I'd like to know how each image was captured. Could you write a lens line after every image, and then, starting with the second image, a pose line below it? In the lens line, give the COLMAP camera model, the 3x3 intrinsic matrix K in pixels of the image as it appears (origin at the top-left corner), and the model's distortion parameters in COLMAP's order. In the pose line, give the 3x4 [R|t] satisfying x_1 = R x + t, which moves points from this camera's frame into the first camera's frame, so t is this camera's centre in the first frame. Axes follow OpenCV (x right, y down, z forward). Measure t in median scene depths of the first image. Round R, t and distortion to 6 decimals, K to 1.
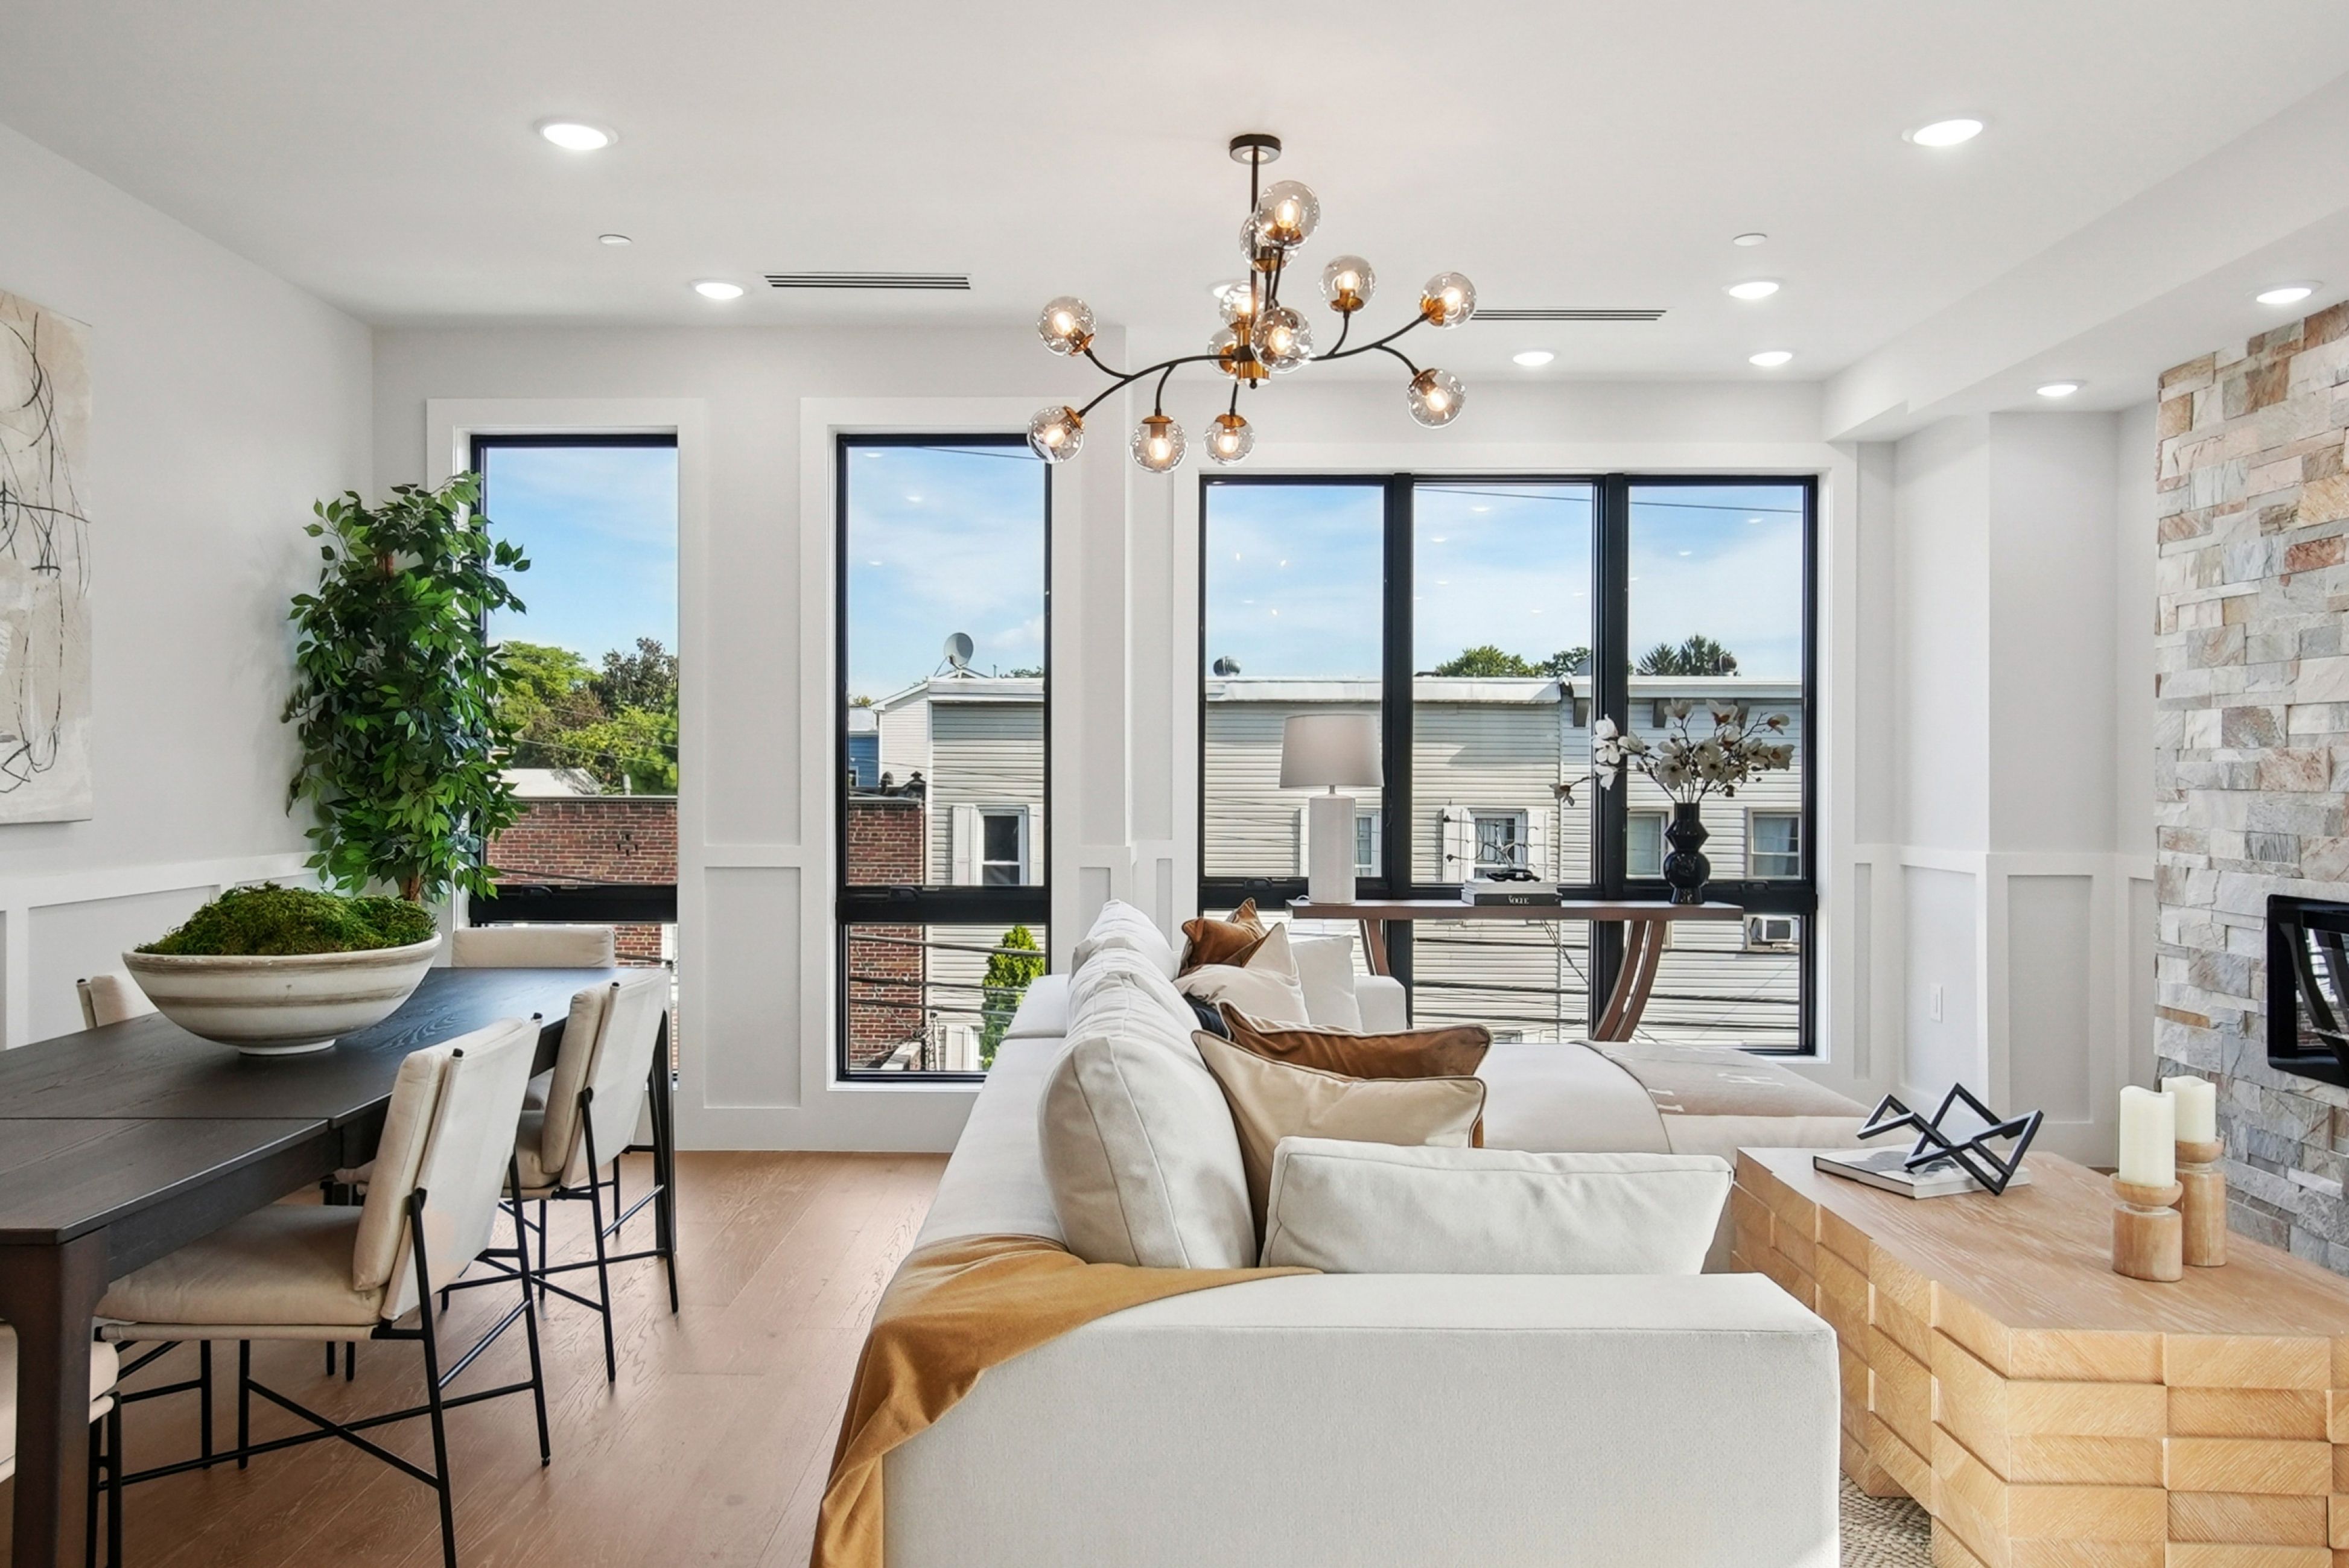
lens RADIAL K [[1628.1, 0, 1131.4], [0, 1628.1, 779.9], [0, 0, 1]] dist [0.003412, 0.023260]
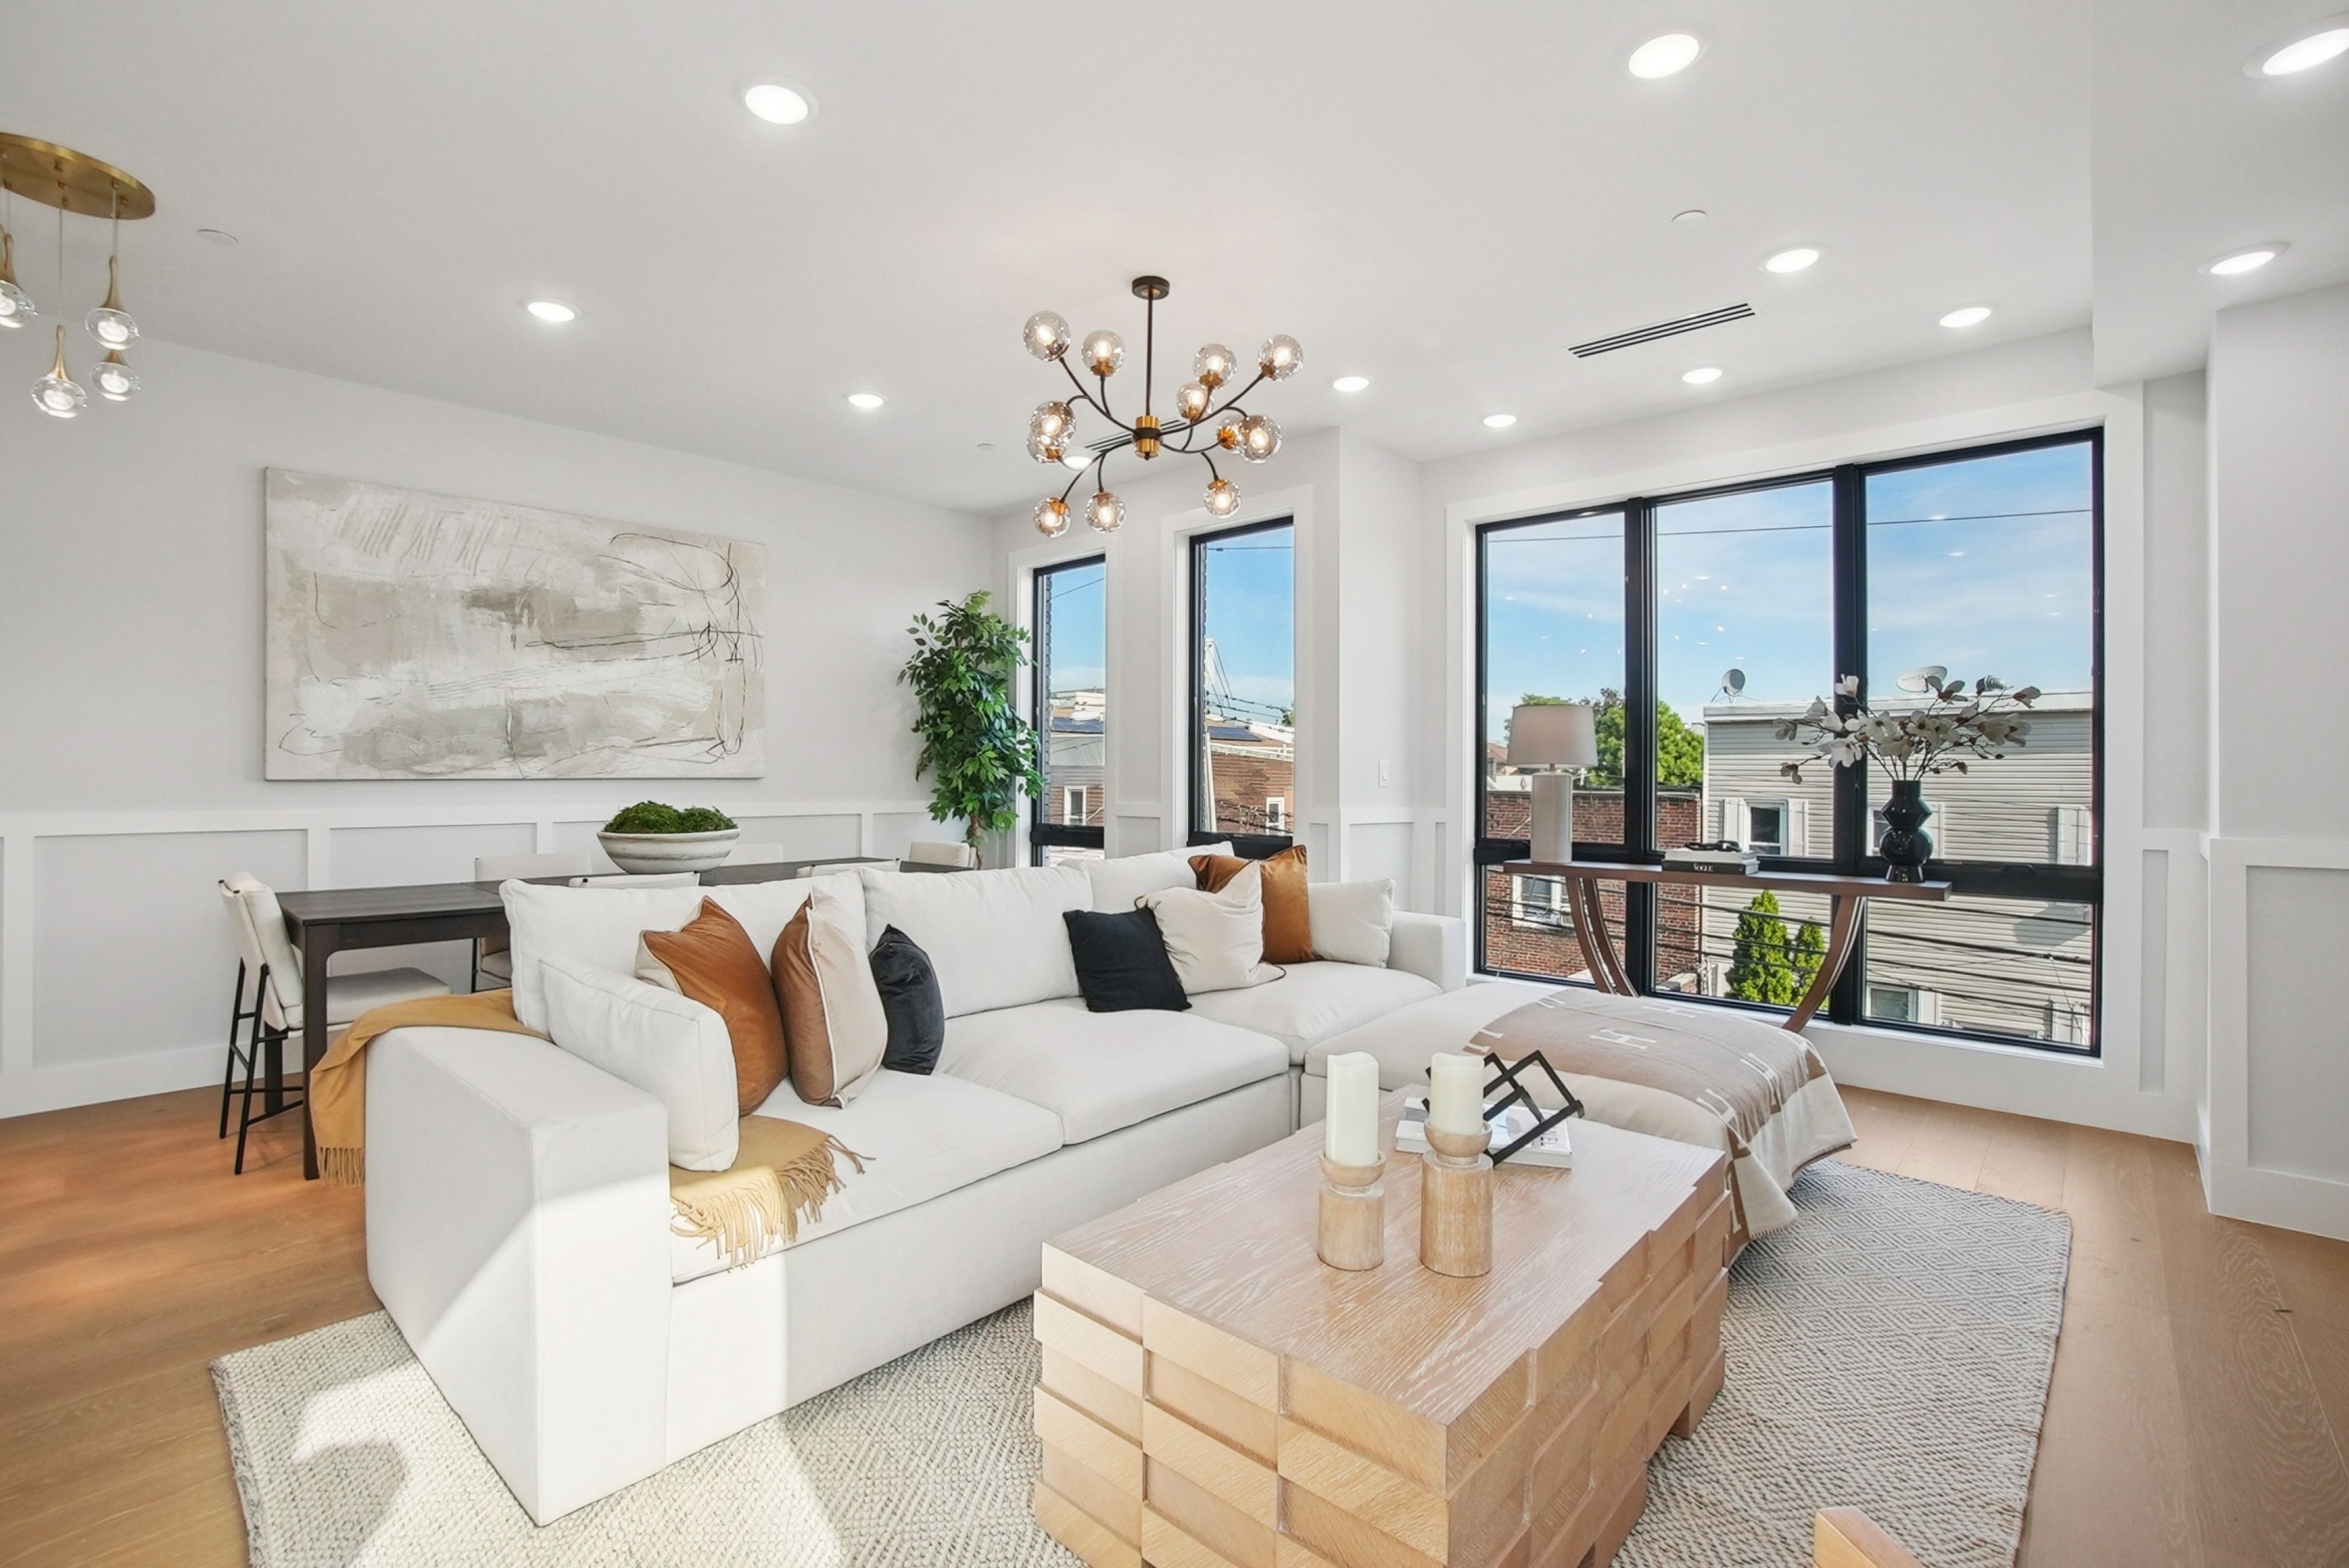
lens RADIAL K [[1051.5, 0, 1146.5], [0, 1051.5, 776.6], [0, 0, 1]] dist [-0.074396, 0.030434]
pose [[0.737869, 0.000979, -0.674943, 0.559438], [-0.006095, 0.999968, -0.005213, 0.023562], [0.674916, 0.007961, 0.737851, 0.303732]]
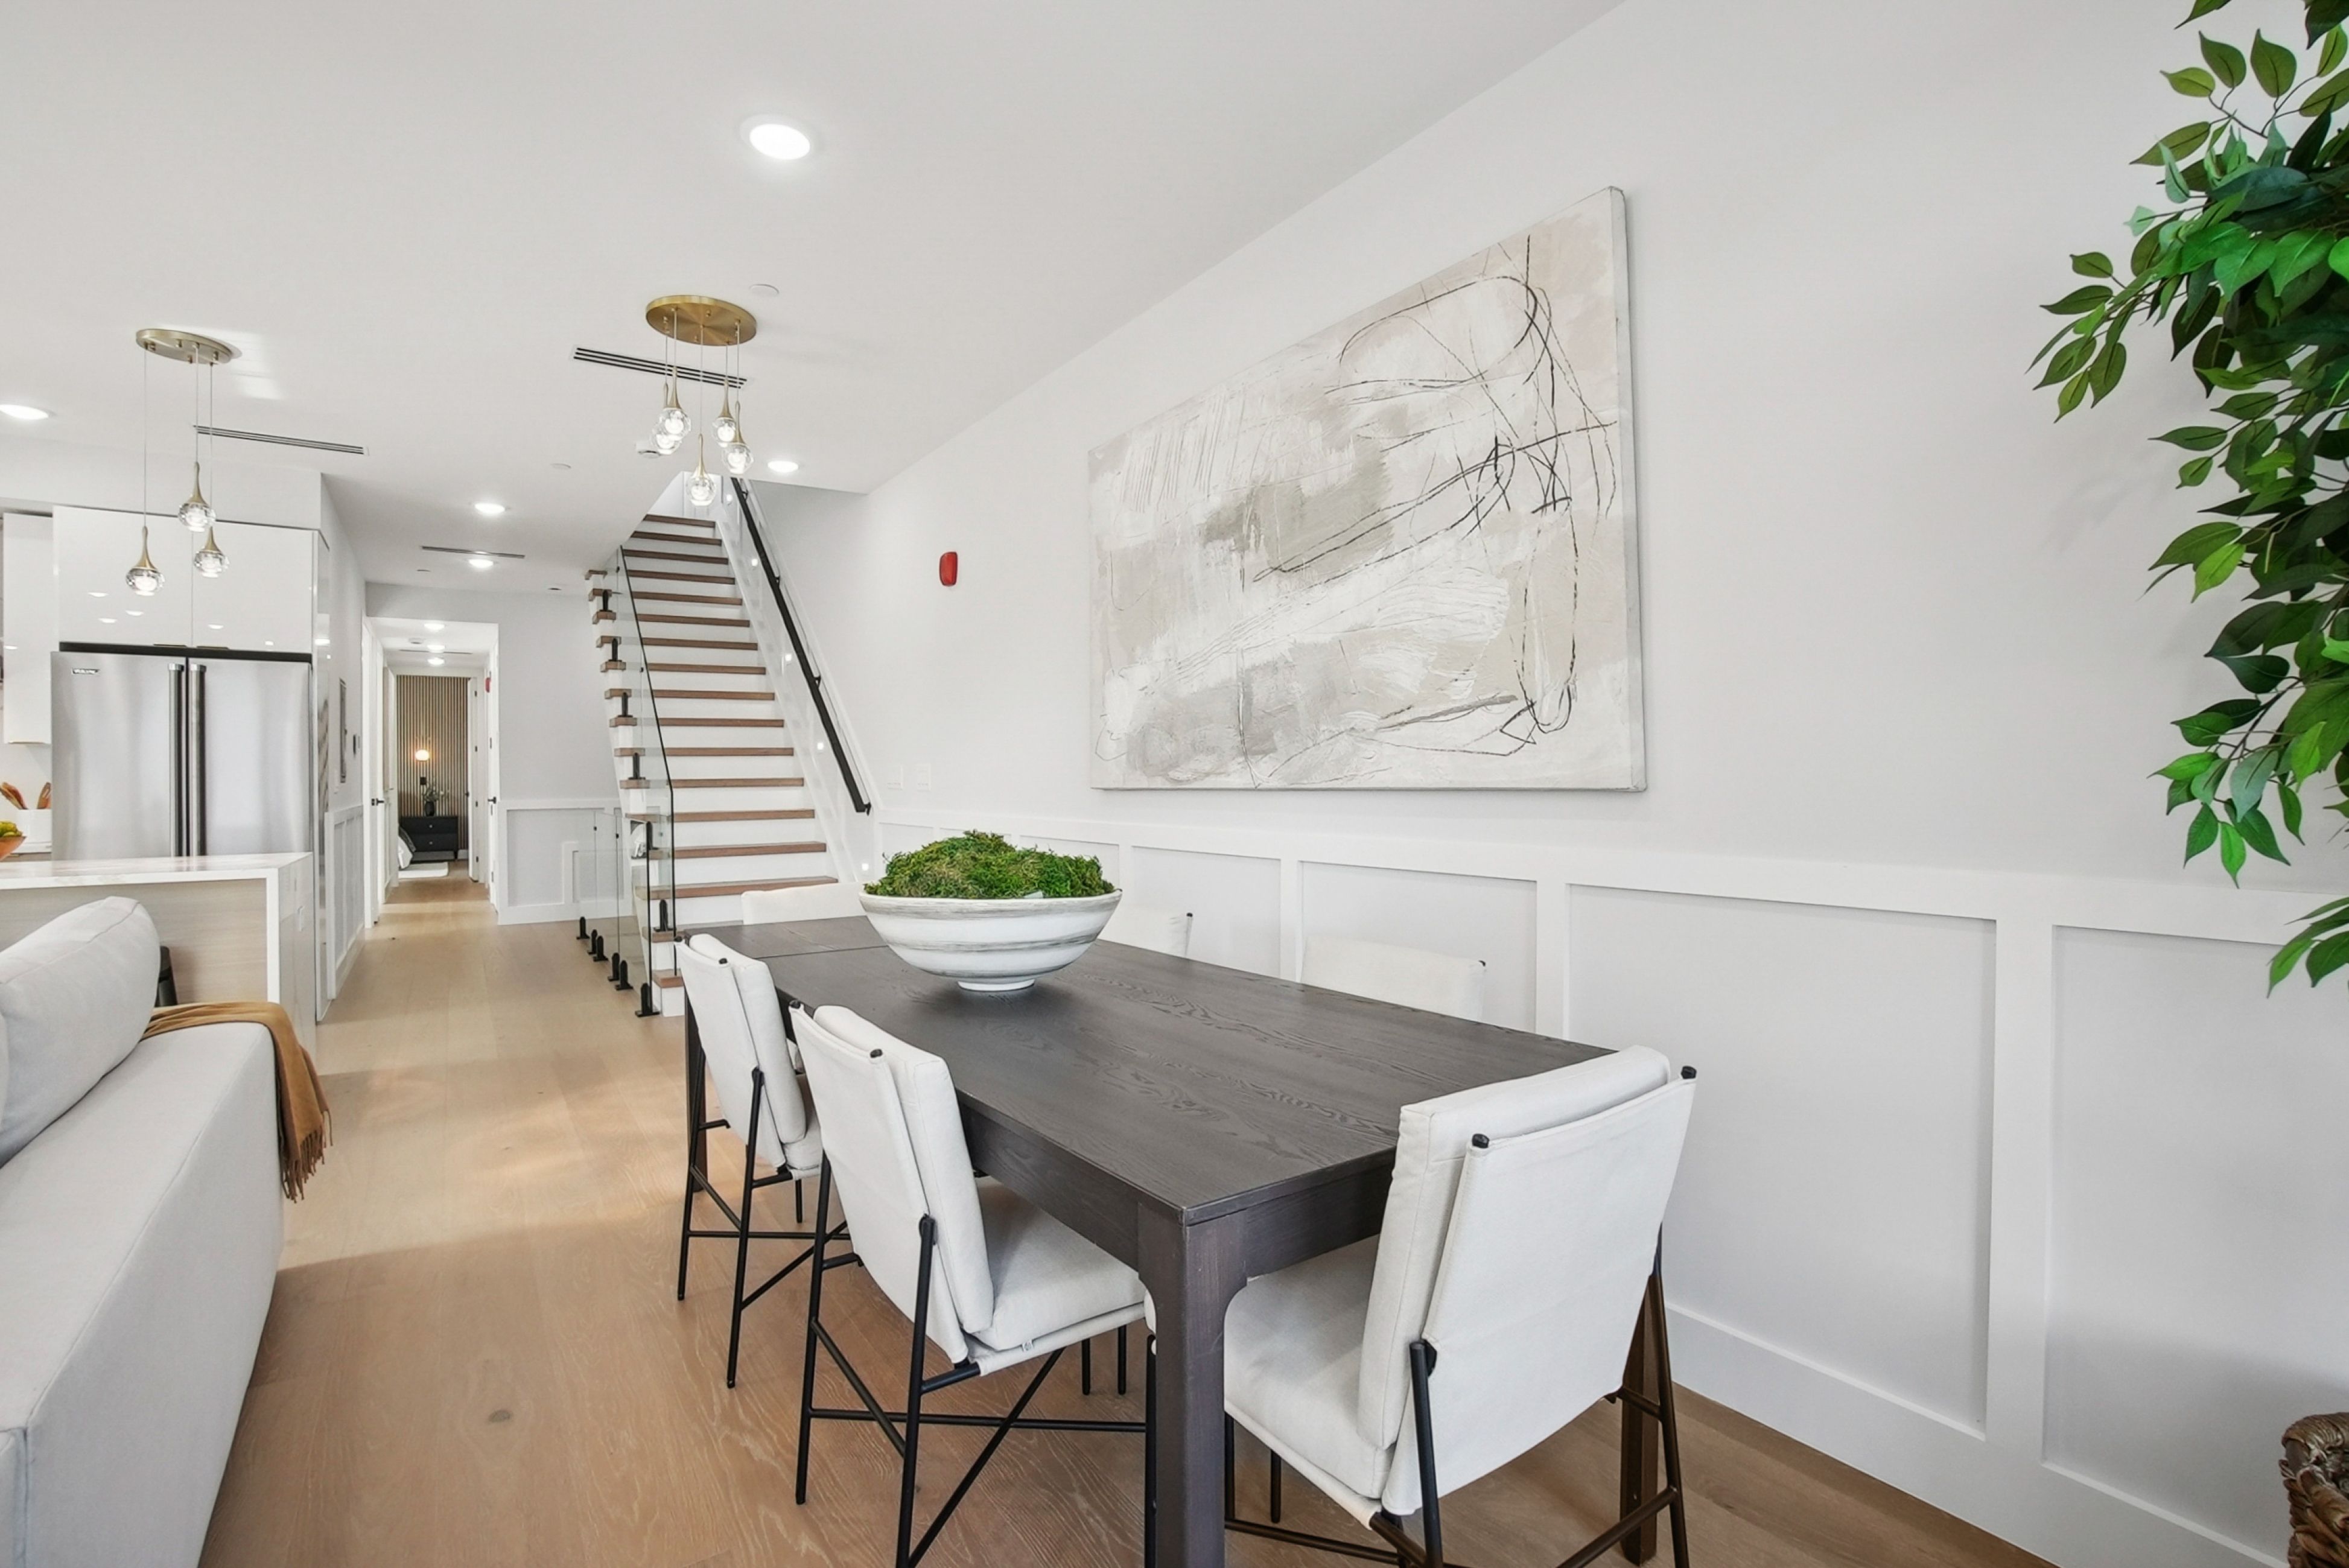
lens RADIAL K [[1051.5, 0, 1146.5], [0, 1051.5, 776.6], [0, 0, 1]] dist [-0.074396, 0.030434]
pose [[-0.816331, 0.001471, -0.577582, -0.132190], [0.000306, 0.999998, 0.002115, 0.015119], [0.577584, 0.001549, -0.816330, 1.130062]]
